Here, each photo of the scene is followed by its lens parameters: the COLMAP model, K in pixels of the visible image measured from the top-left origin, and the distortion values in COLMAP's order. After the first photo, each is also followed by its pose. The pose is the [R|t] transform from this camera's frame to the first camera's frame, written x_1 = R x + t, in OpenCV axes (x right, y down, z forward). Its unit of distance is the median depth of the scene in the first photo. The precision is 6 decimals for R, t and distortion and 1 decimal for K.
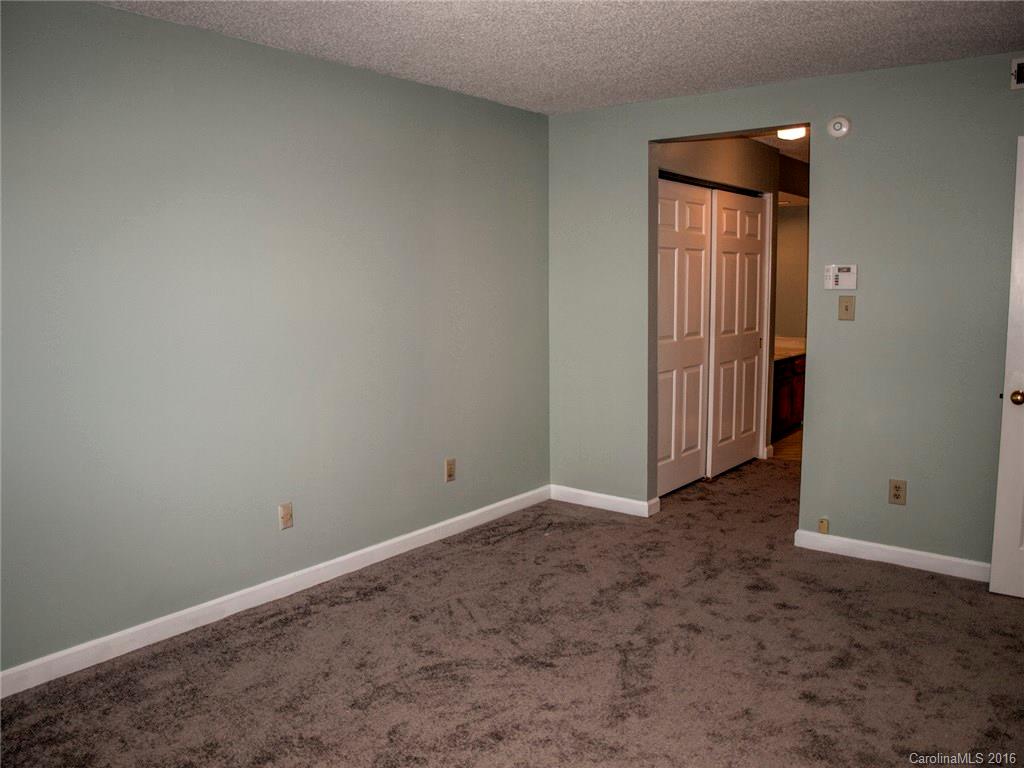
lens RADIAL K [[843.9, 0, 512.0], [0, 843.9, 384.0], [0, 0, 1]] dist [-0.072212, 0.001618]
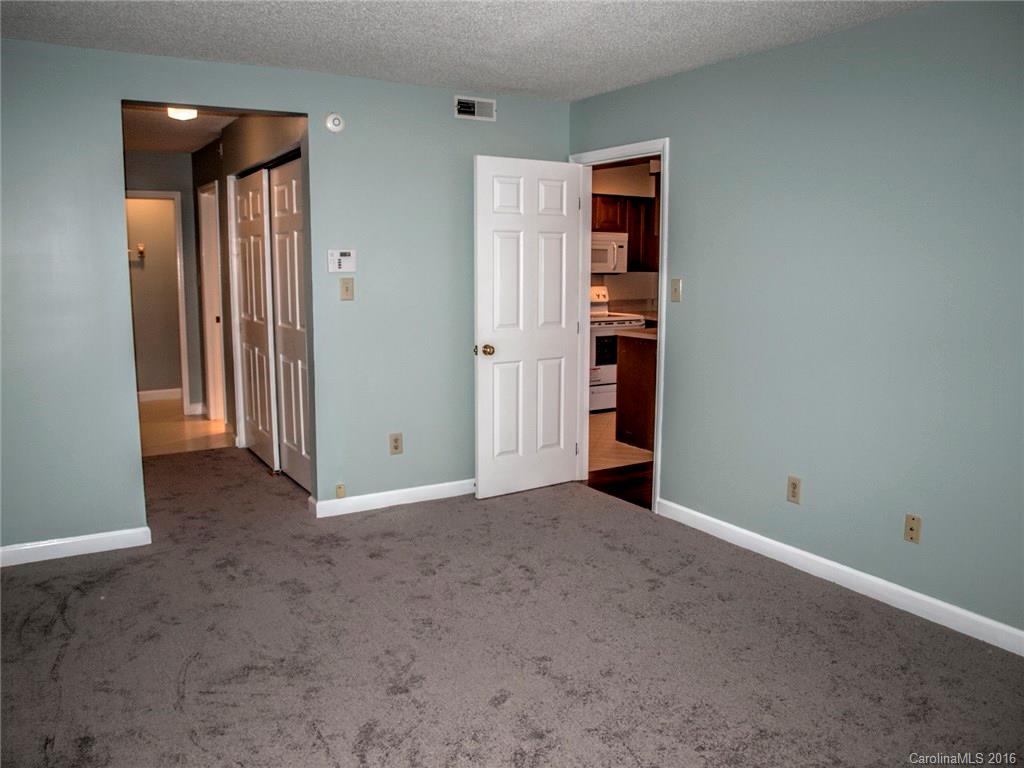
lens RADIAL K [[814.4, 0, 506.3], [0, 814.4, 373.4], [0, 0, 1]] dist [-0.093535, 0.066763]
pose [[0.338611, -0.115572, 0.933802, -0.543090], [0.115492, 0.990029, 0.080652, -0.043196], [-0.933812, 0.080537, 0.348582, 0.439609]]
